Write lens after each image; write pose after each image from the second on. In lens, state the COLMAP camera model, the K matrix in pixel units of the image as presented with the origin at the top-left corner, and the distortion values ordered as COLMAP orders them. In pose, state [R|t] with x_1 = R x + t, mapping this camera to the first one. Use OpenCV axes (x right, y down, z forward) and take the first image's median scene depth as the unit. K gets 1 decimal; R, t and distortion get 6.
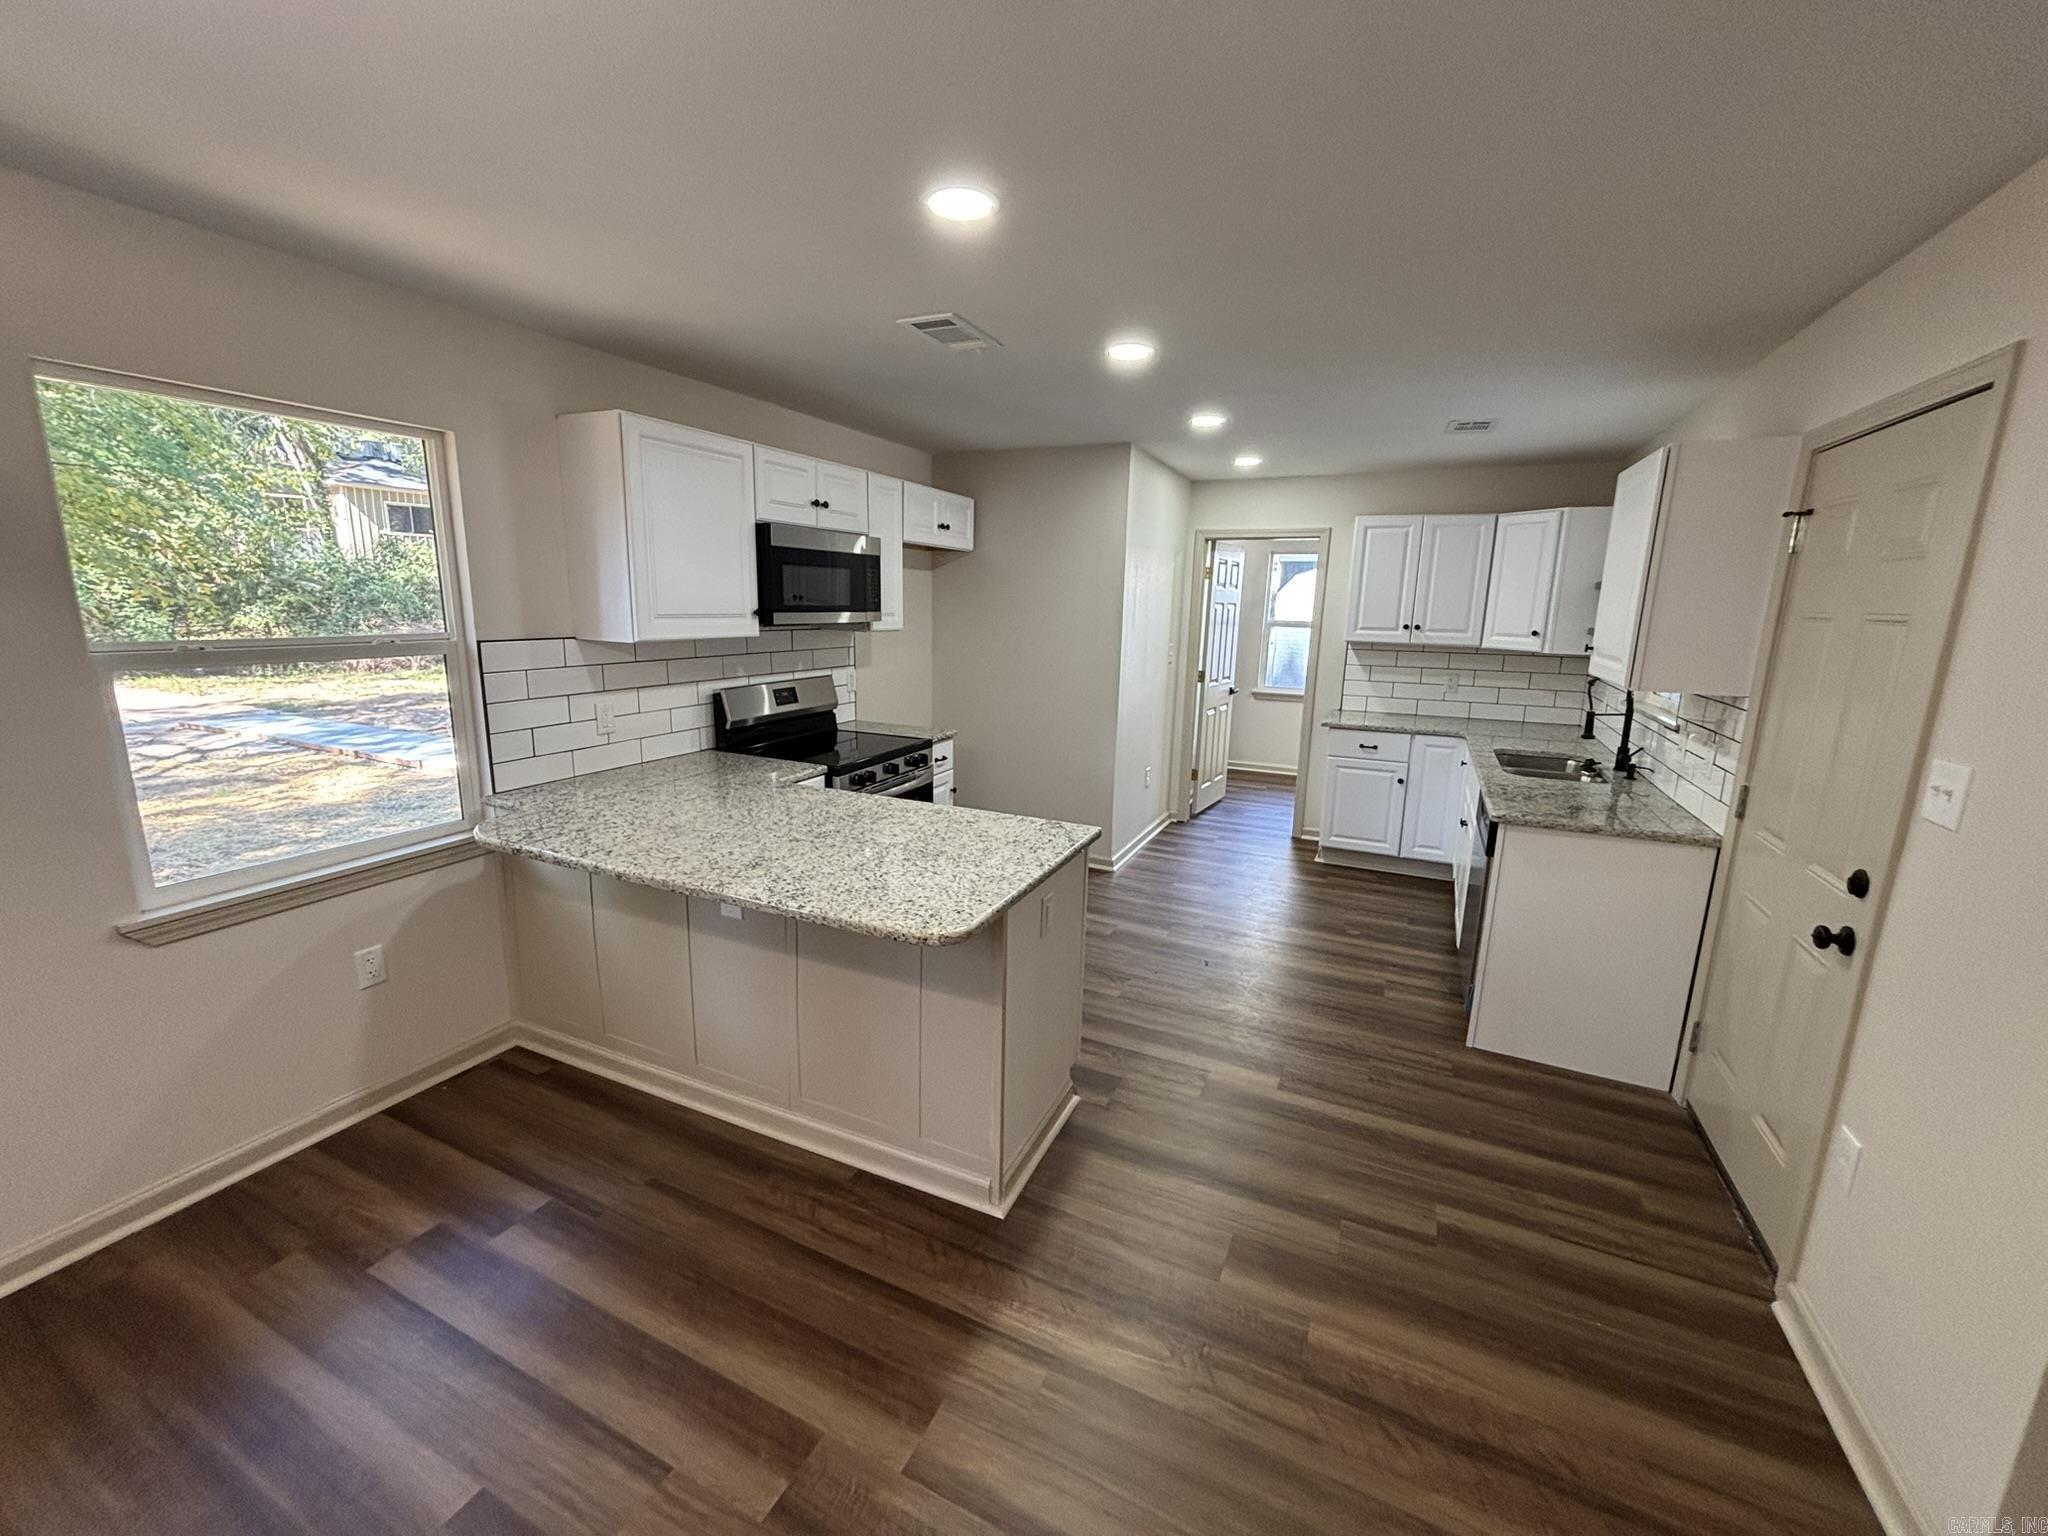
lens RADIAL K [[821.6, 0, 1019.5], [0, 821.6, 762.1], [0, 0, 1]] dist [0.001441, -0.000630]
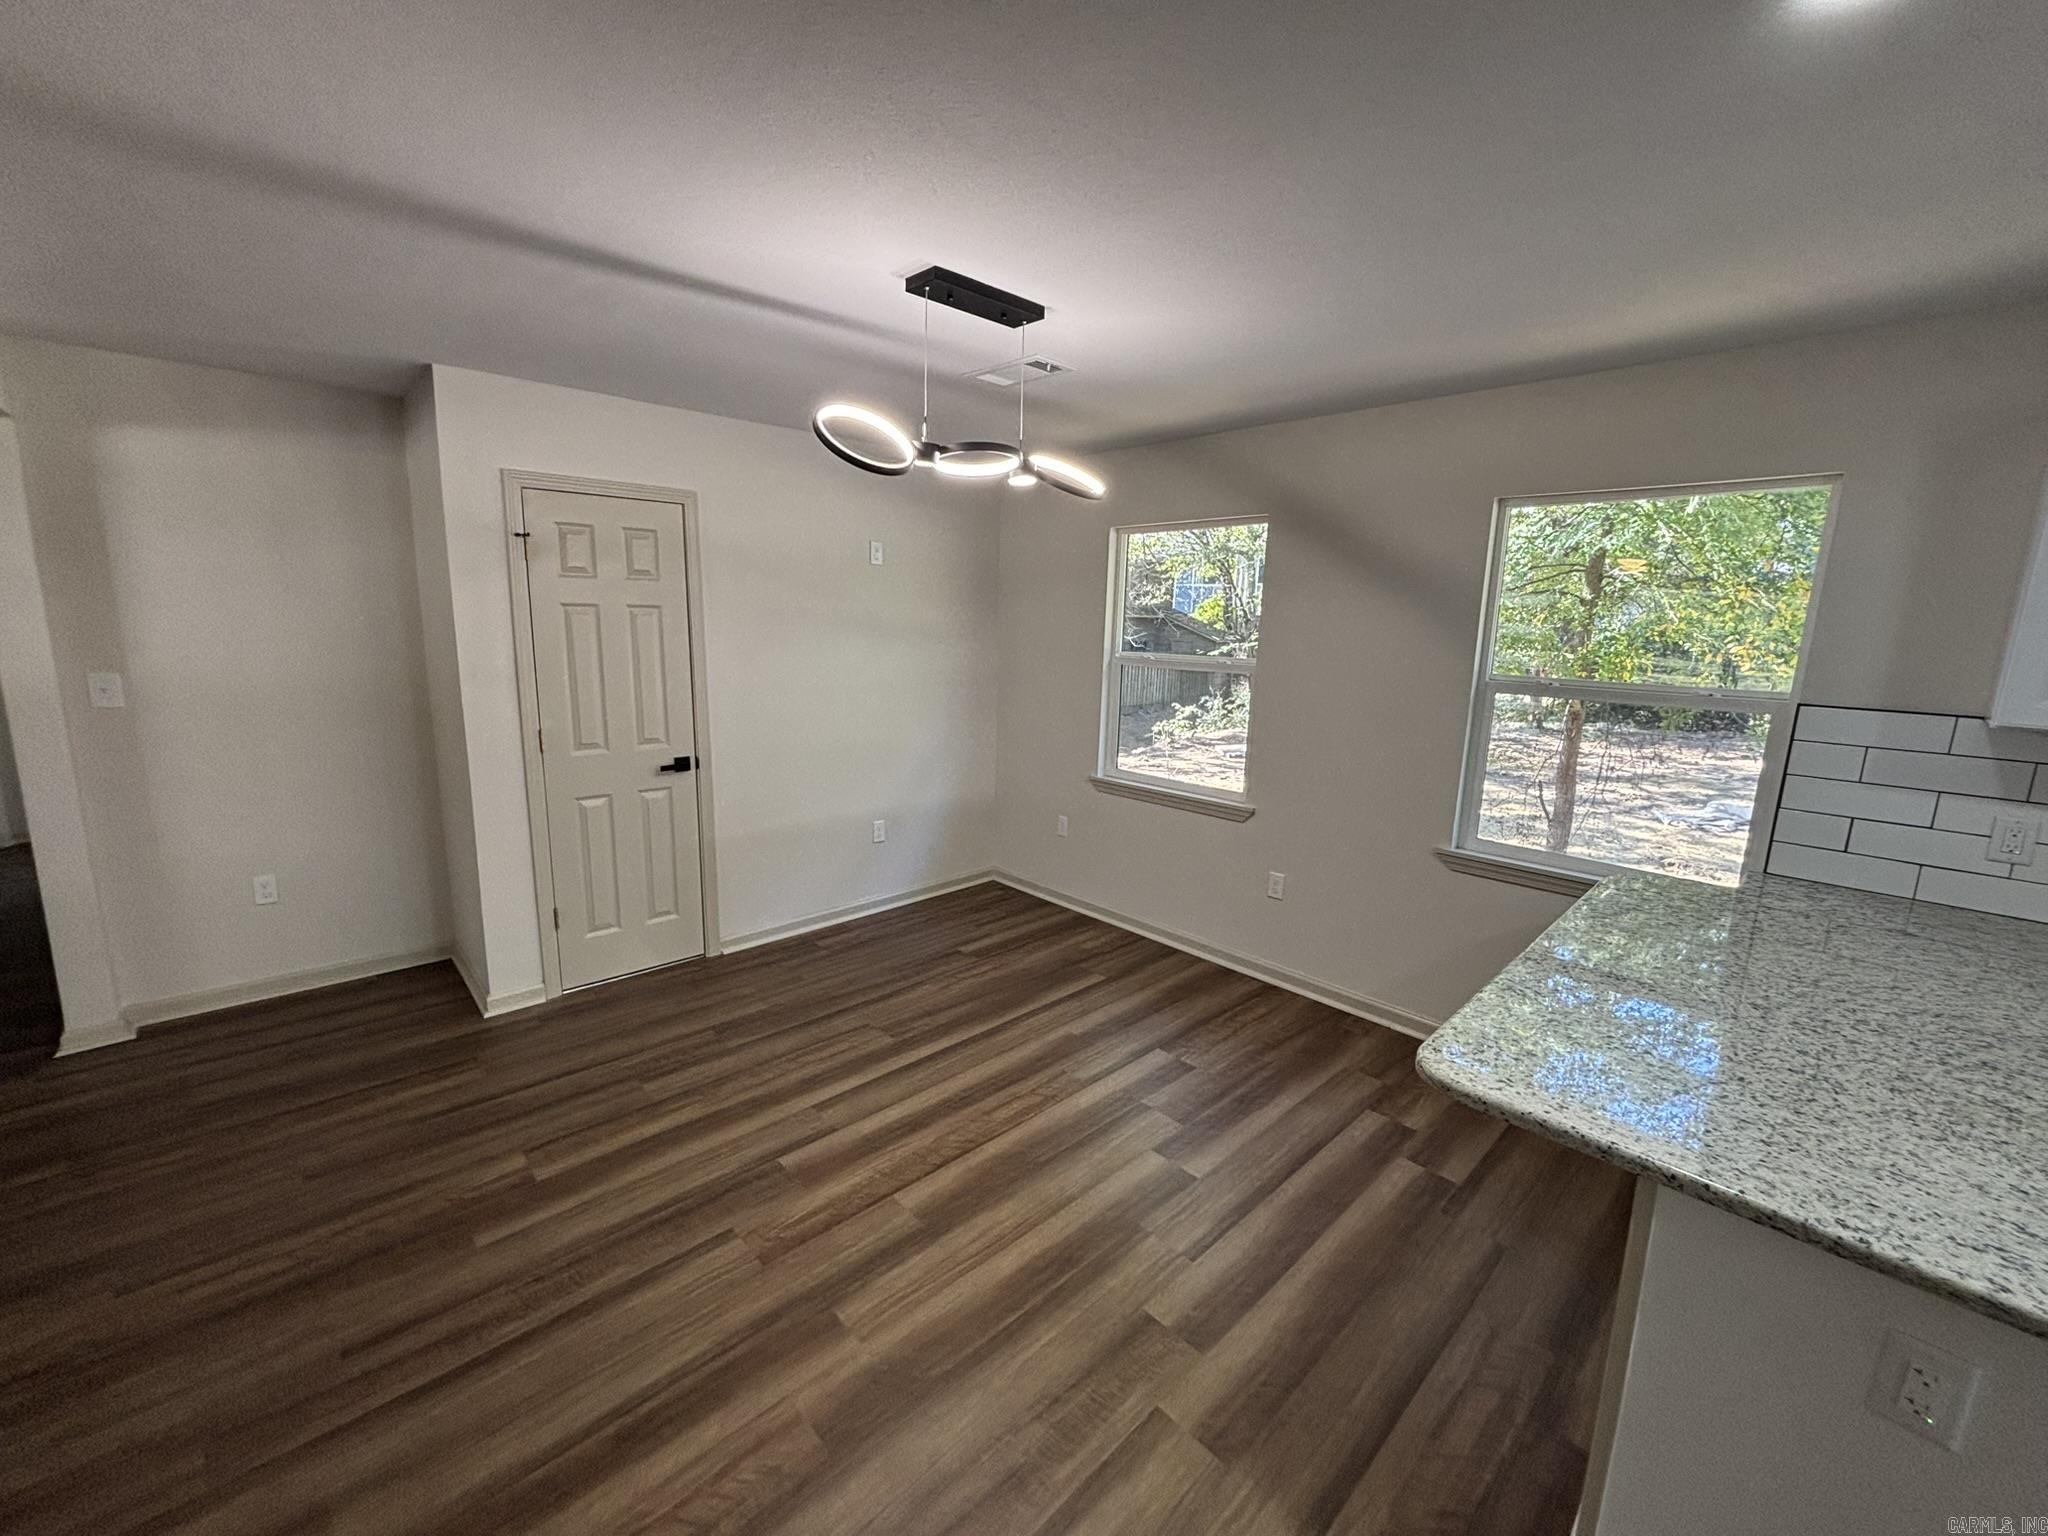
lens RADIAL K [[821.6, 0, 1016.4], [0, 821.6, 761.1], [0, 0, 1]] dist [0.001441, -0.000630]
pose [[-0.366641, 0.130507, -0.921164, 0.364865], [-0.220896, 0.949589, 0.222455, -0.074943], [0.903758, 0.285043, -0.319330, 0.405666]]
